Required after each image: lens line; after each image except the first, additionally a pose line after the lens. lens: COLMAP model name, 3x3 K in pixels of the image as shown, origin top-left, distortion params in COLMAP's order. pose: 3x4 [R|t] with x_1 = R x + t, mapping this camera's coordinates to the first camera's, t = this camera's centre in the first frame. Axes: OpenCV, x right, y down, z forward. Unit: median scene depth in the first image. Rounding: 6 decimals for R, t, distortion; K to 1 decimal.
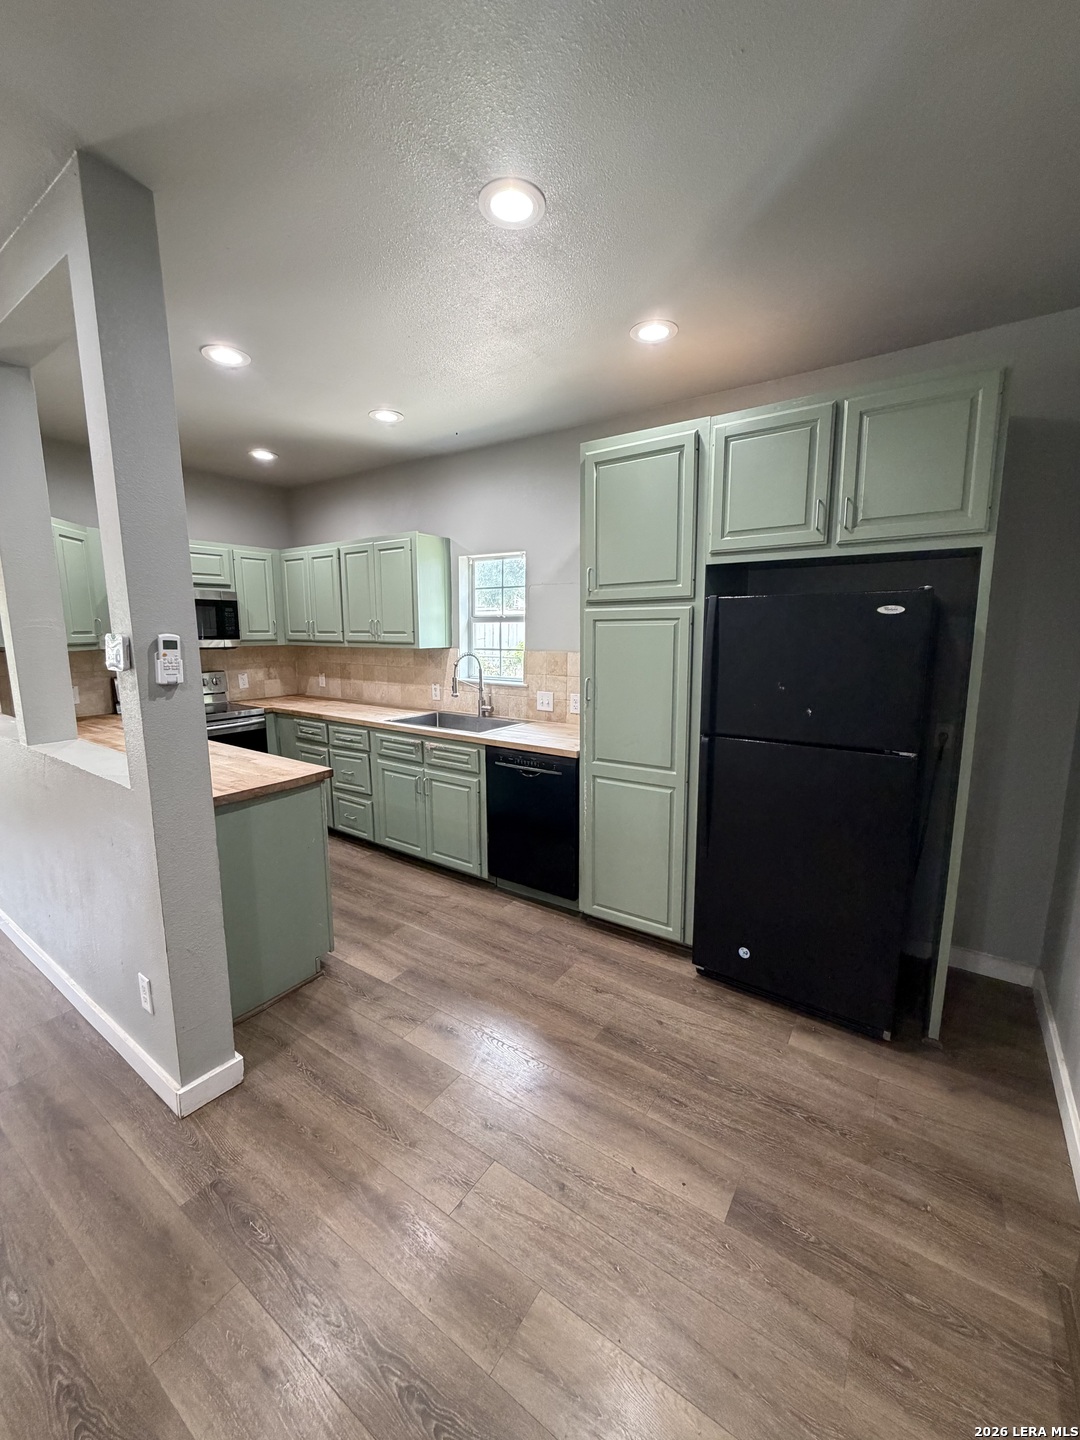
lens RADIAL K [[575.9, 0, 539.8], [0, 575.9, 714.2], [0, 0, 1]] dist [0.001599, 0.000461]
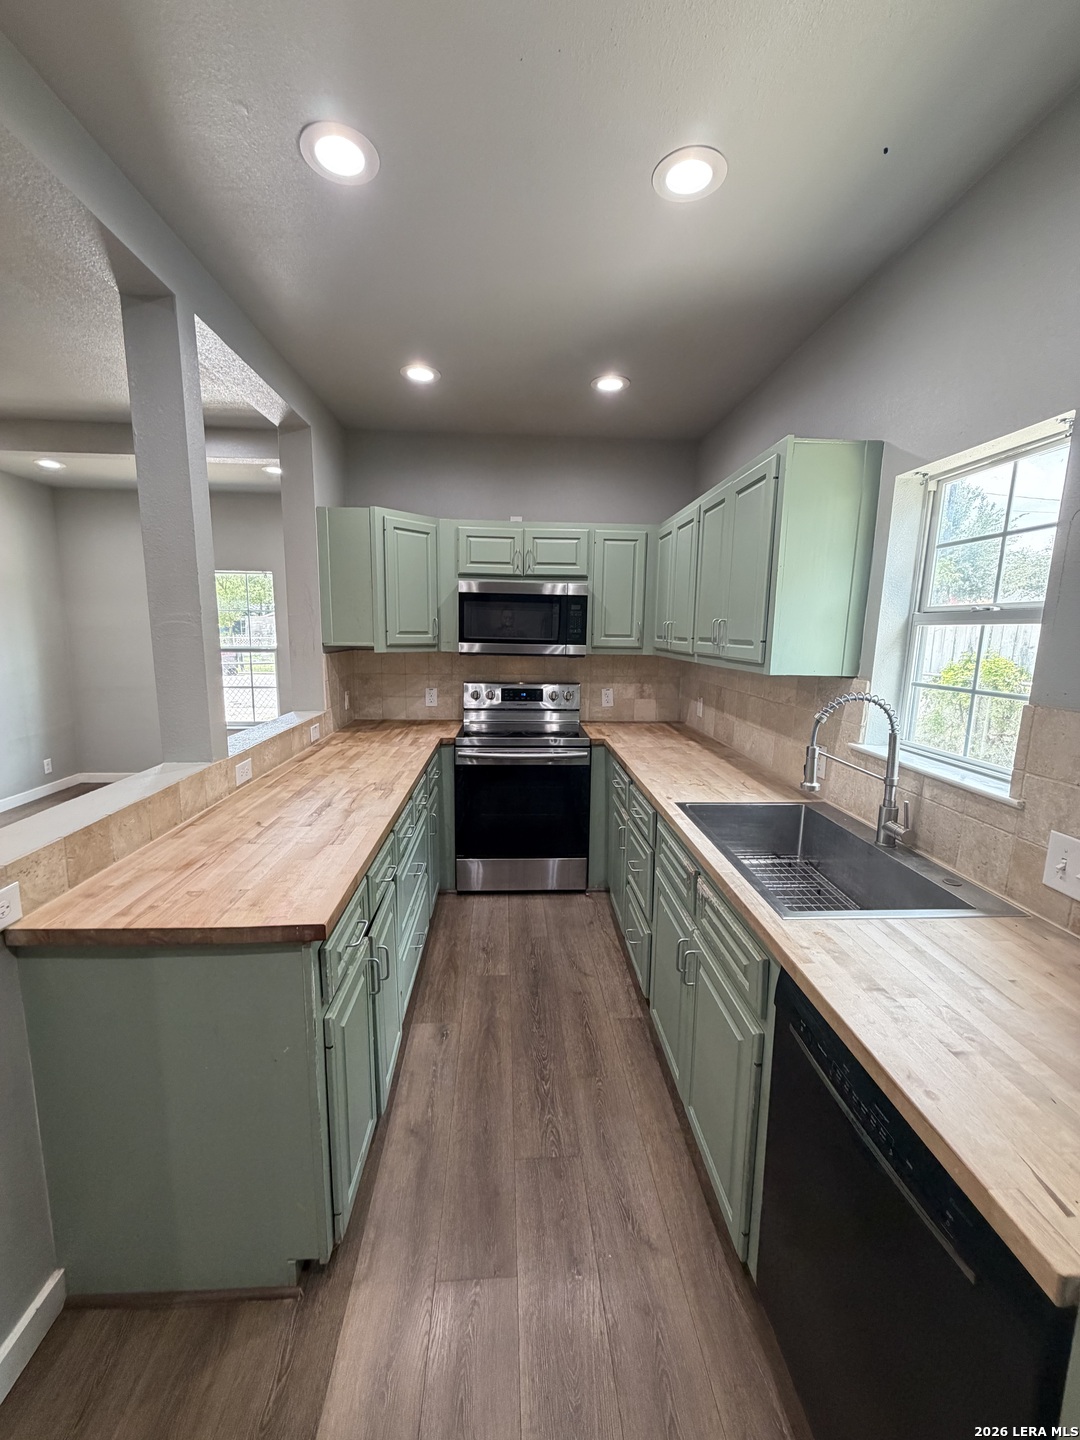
lens RADIAL K [[575.9, 0, 539.8], [0, 575.9, 714.2], [0, 0, 1]] dist [0.001599, 0.000461]
pose [[0.613822, 0.125432, -0.779416, 0.059048], [-0.133764, 0.989546, 0.053904, -0.076263], [0.778030, 0.071170, 0.624183, 0.504708]]
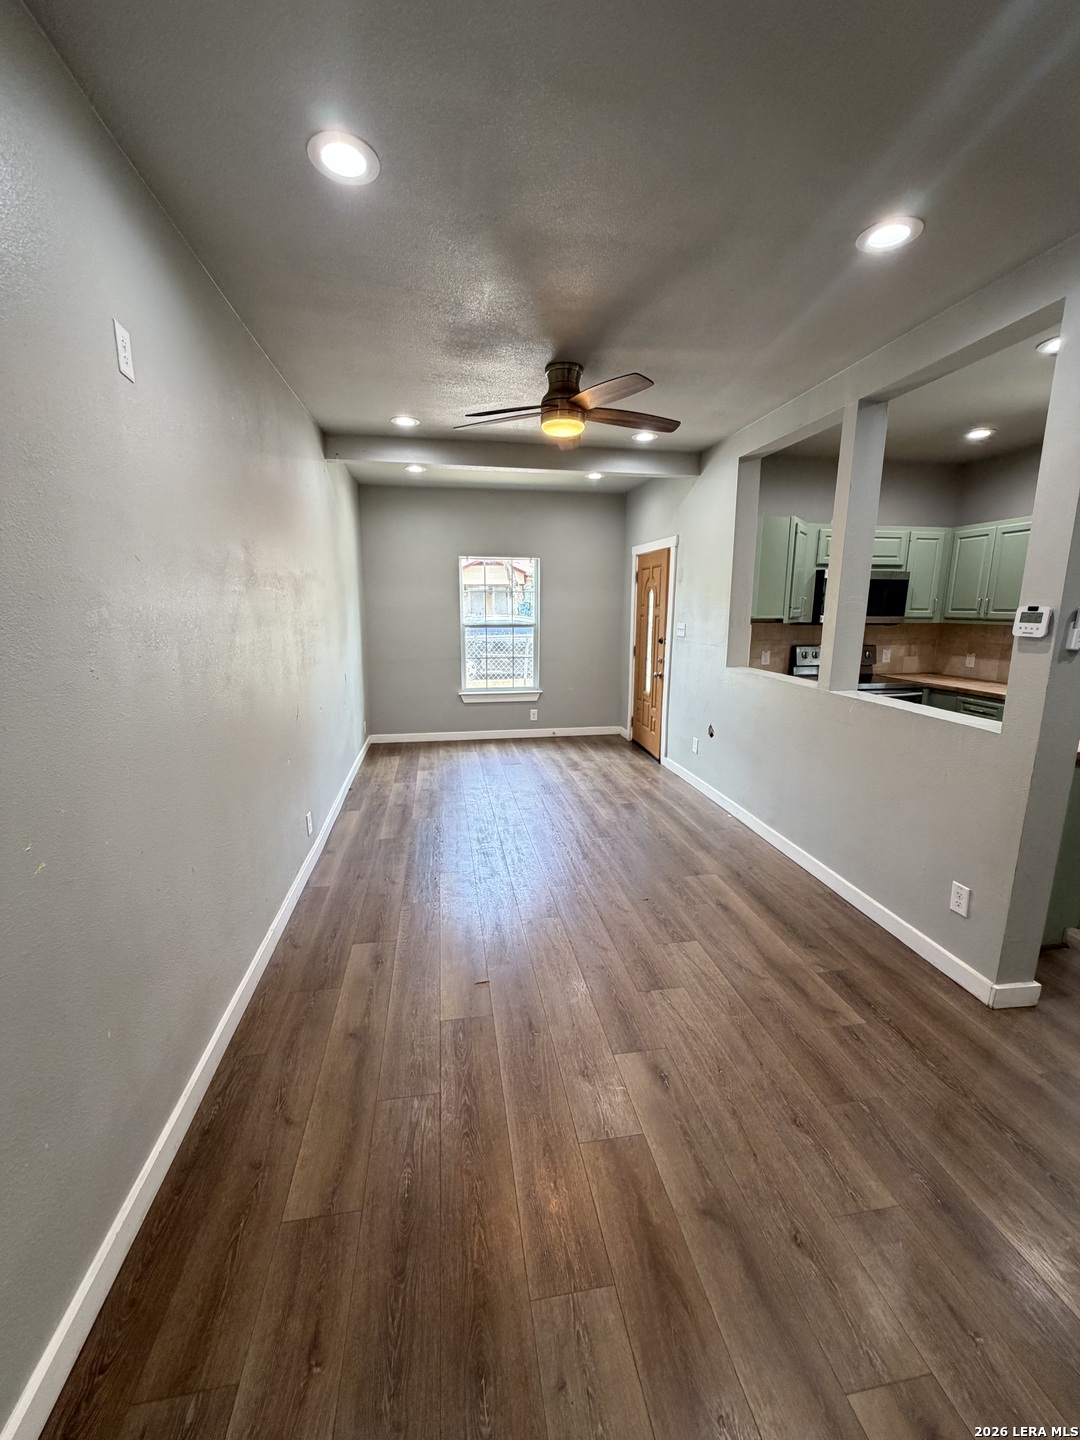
lens RADIAL K [[575.9, 0, 539.8], [0, 575.9, 714.2], [0, 0, 1]] dist [0.001599, 0.000461]
pose [[0.697988, 0.135822, -0.703111, -0.229891], [-0.112569, 0.990452, 0.079580, 0.043121], [0.707206, 0.023602, 0.706613, -0.241549]]
